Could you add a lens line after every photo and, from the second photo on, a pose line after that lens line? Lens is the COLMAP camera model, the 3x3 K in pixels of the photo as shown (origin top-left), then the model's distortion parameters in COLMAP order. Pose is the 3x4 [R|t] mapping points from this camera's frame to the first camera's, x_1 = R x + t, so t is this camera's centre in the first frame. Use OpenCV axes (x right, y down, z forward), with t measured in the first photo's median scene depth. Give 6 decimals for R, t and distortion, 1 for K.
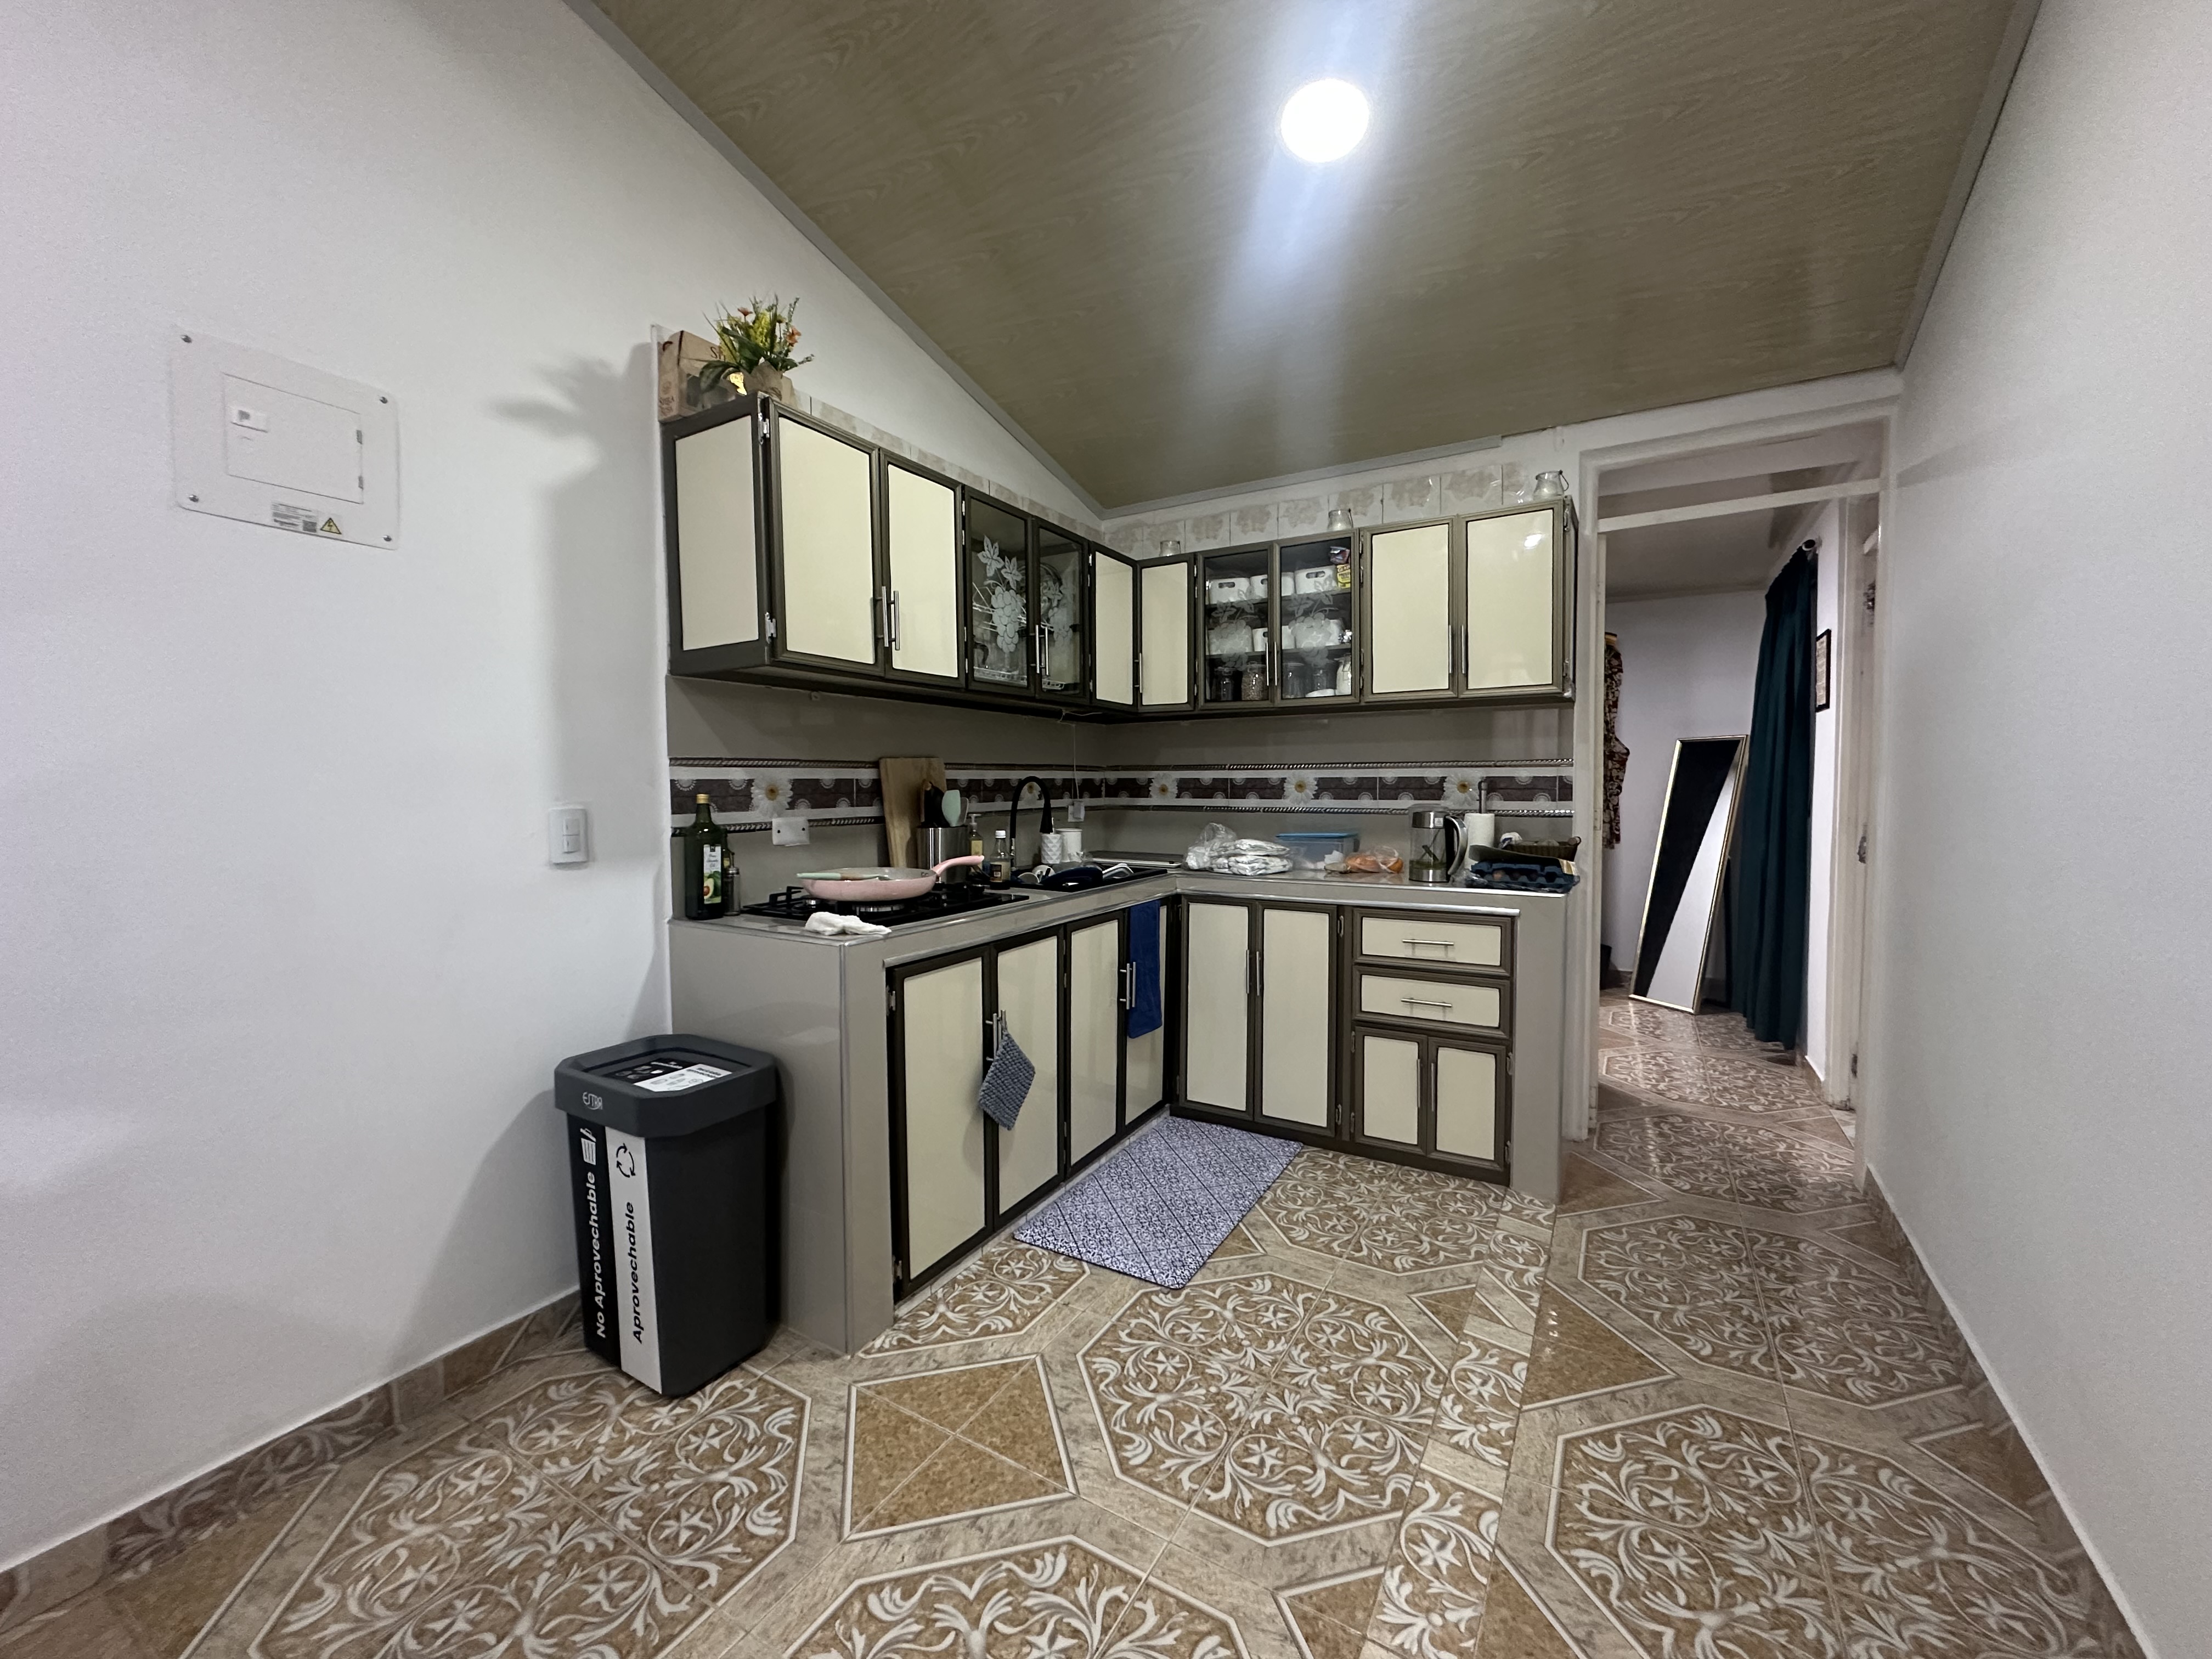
lens RADIAL K [[884.7, 0, 1104.4], [0, 884.7, 832.7], [0, 0, 1]] dist [-0.004644, -0.000158]
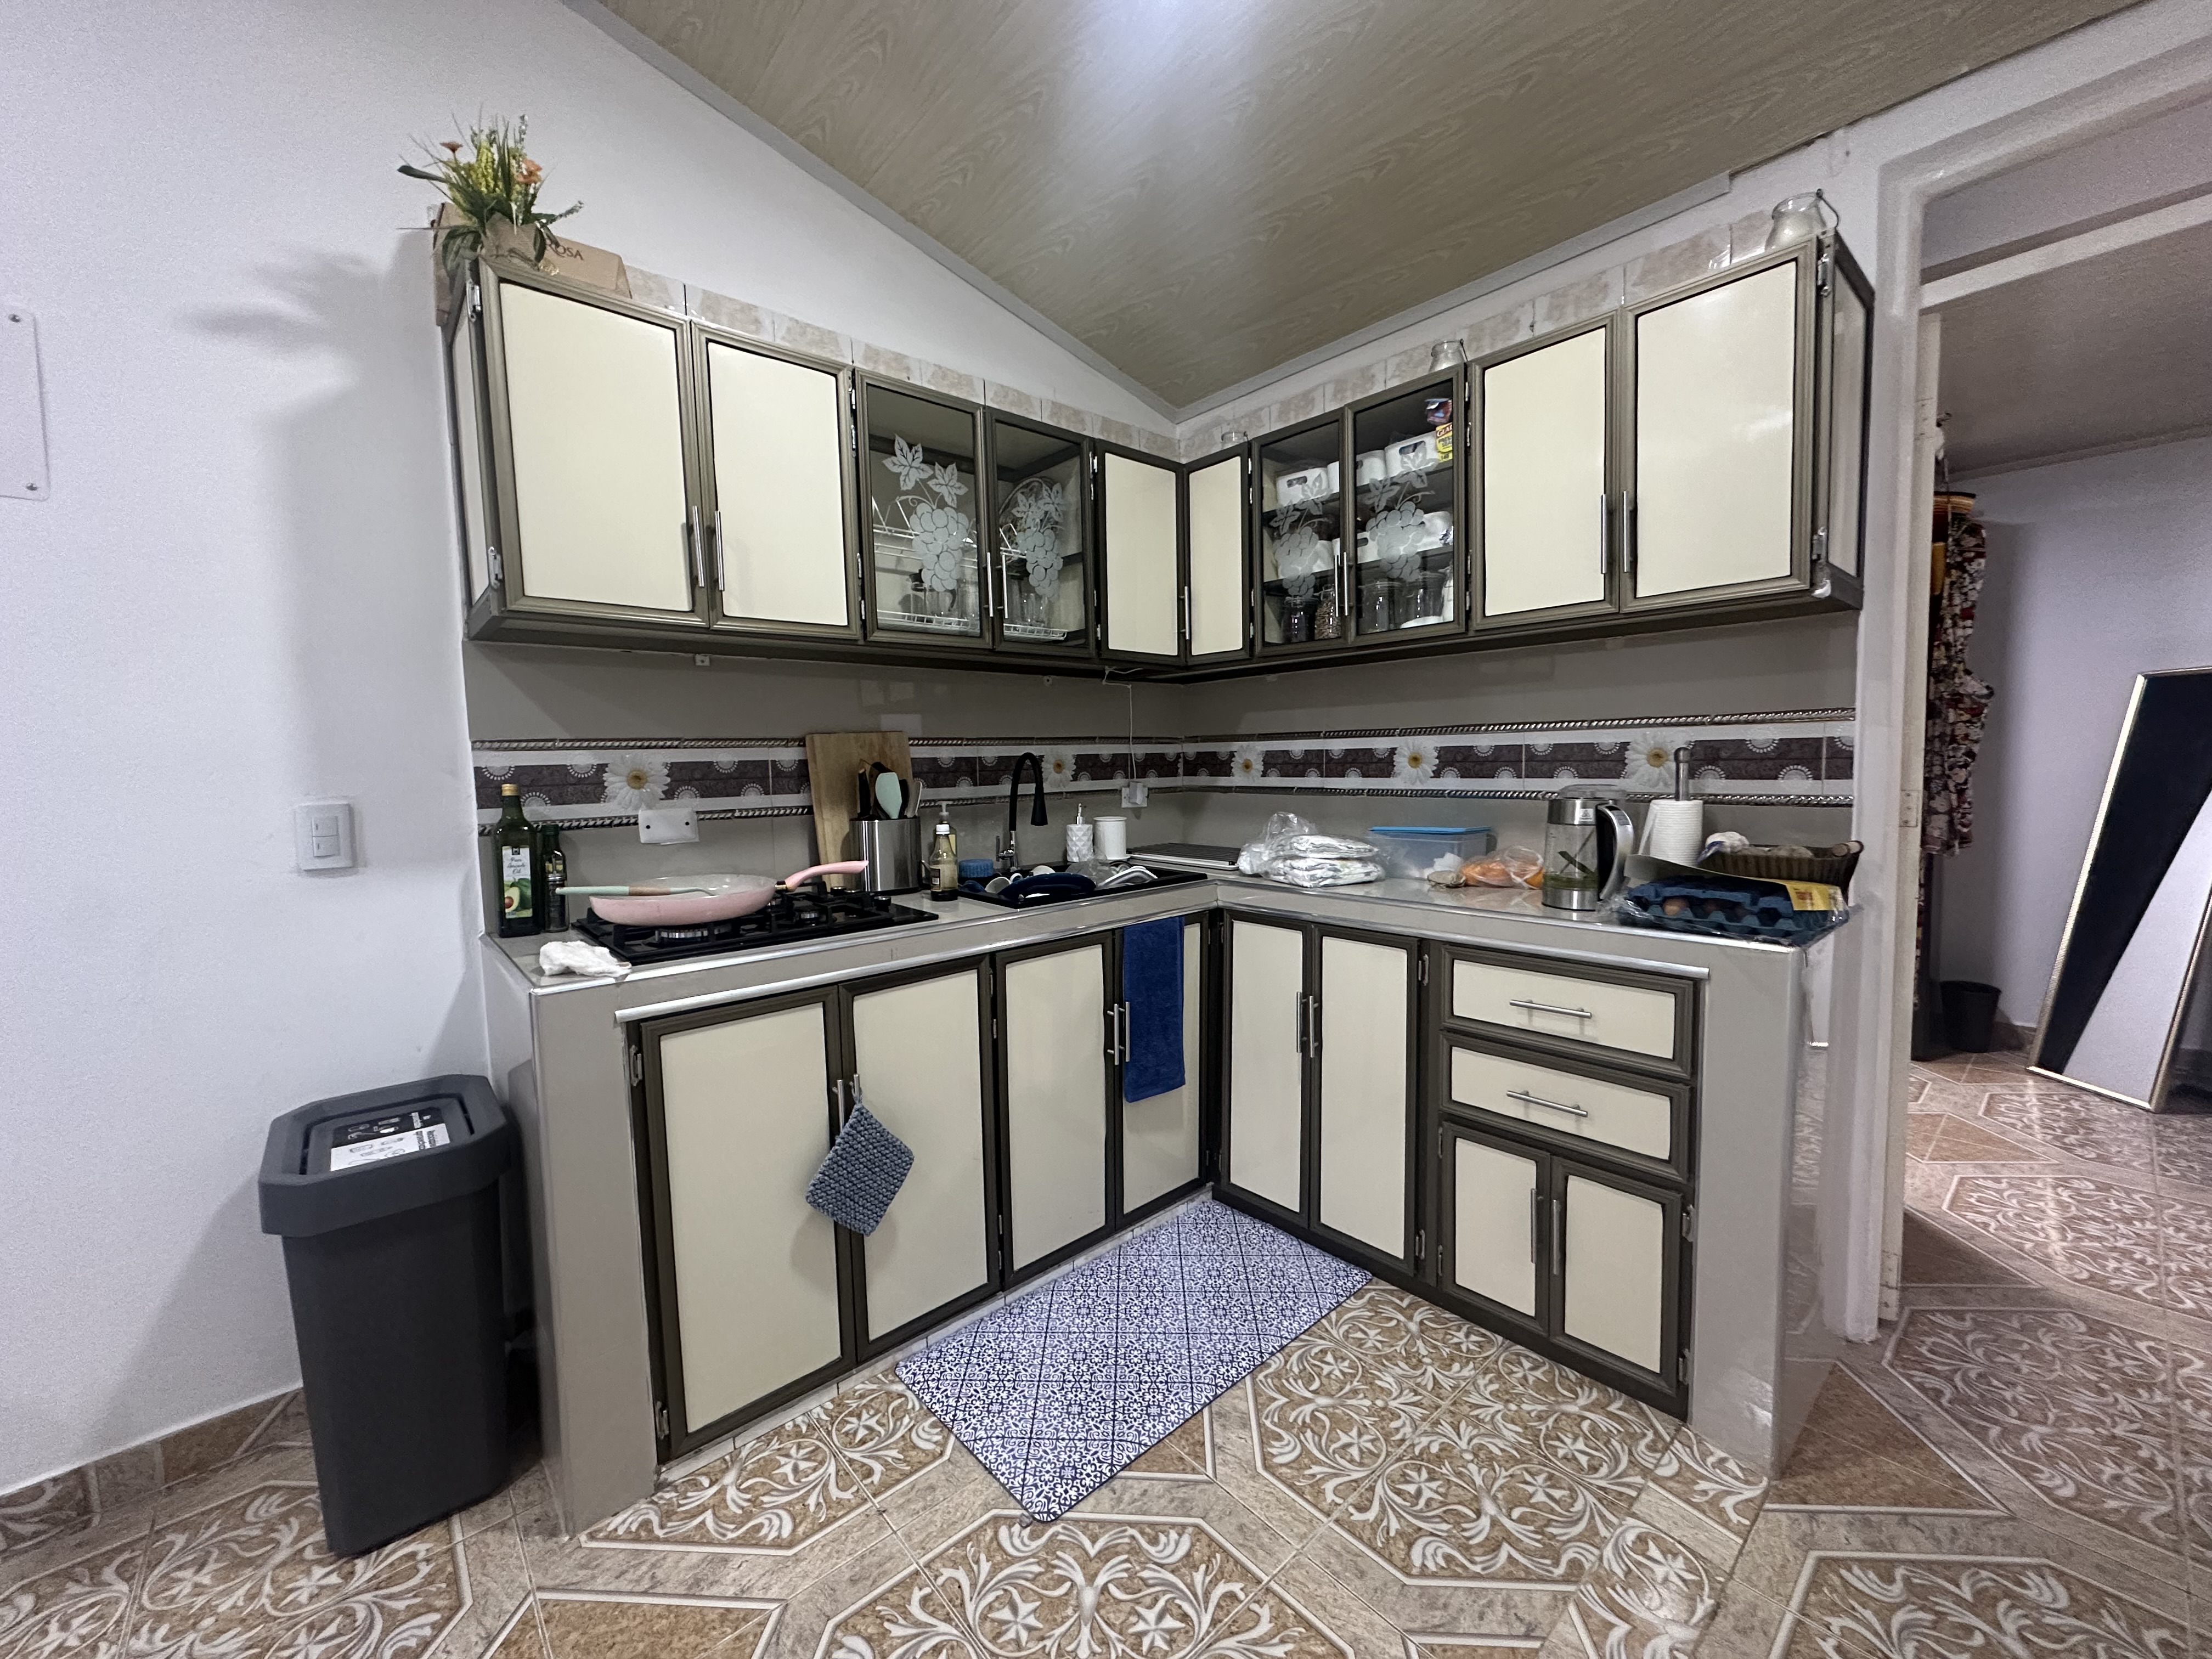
lens RADIAL K [[884.4, 0, 1101.5], [0, 884.4, 831.8], [0, 0, 1]] dist [-0.002512, 0.000111]
pose [[0.951402, 0.010347, -0.307777, 0.242225], [-0.001092, 0.999542, 0.030228, -0.018691], [0.307949, -0.028423, 0.950978, 0.294579]]
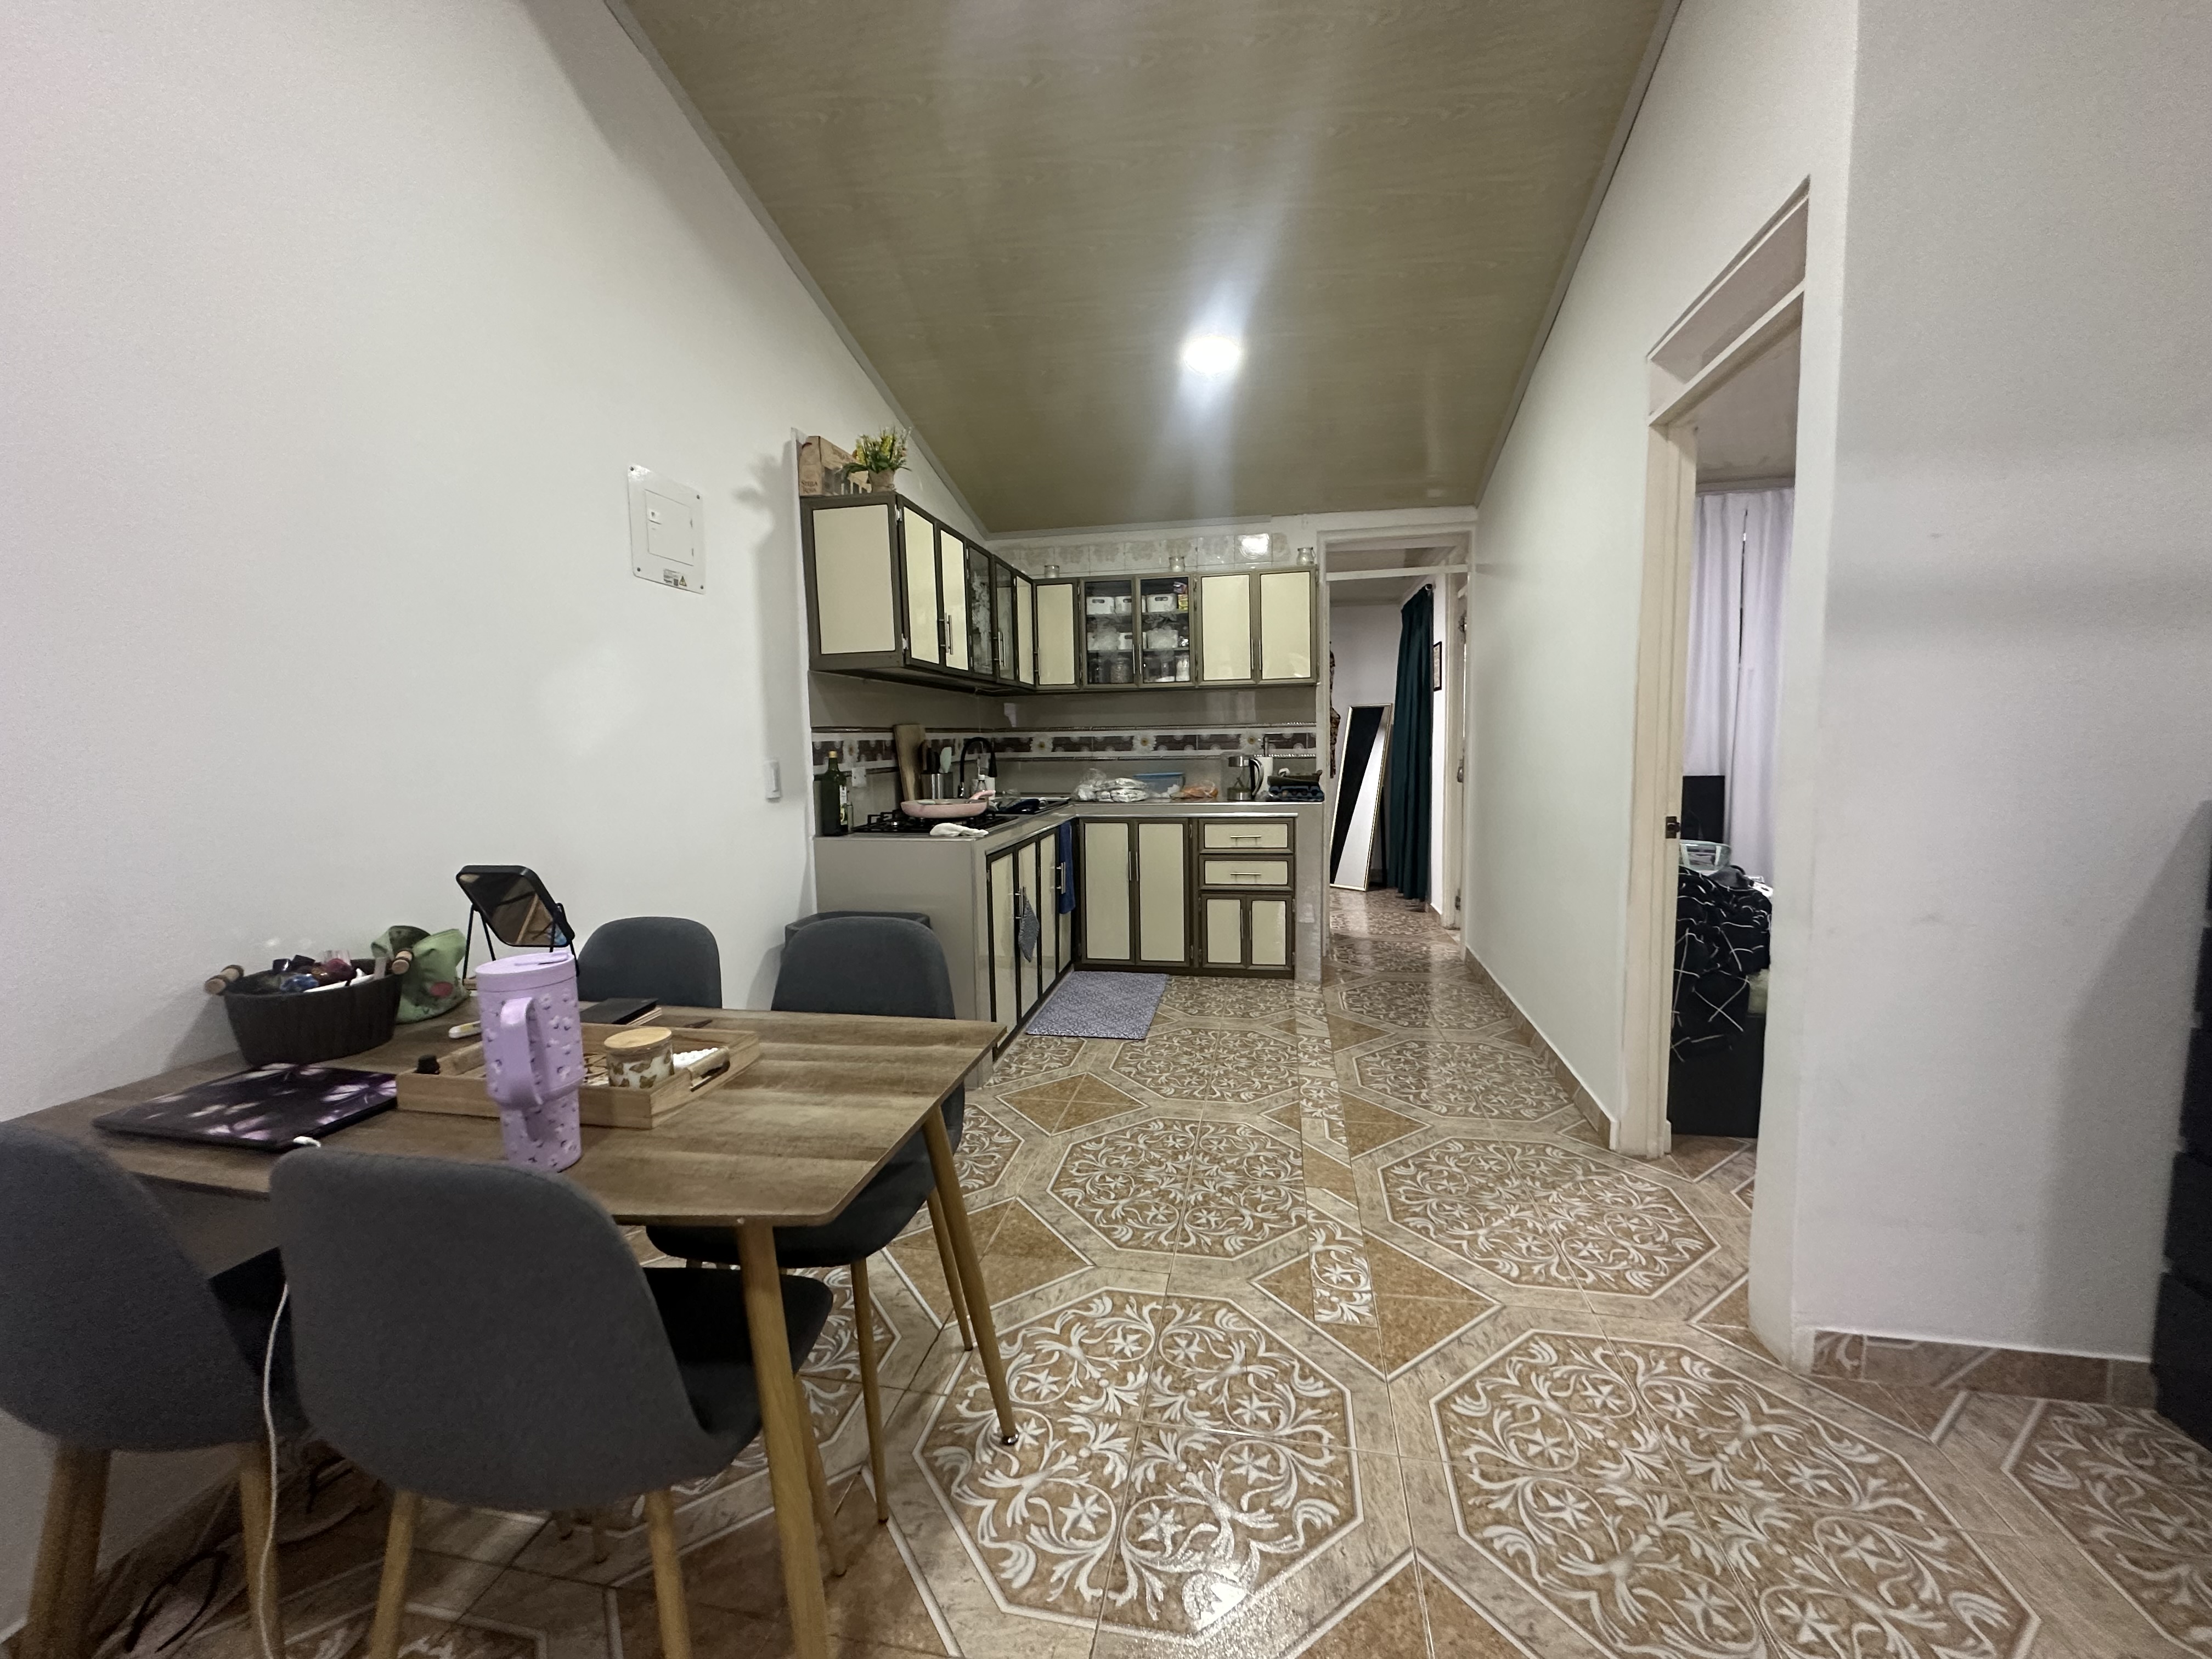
lens RADIAL K [[885.8, 0, 1106.0], [0, 885.8, 829.5], [0, 0, 1]] dist [-0.004222, 0.000327]
pose [[0.940377, -0.046913, 0.336884, -0.400727], [0.032727, 0.998327, 0.047669, 0.023885], [-0.338557, -0.033802, 0.940339, -0.417787]]
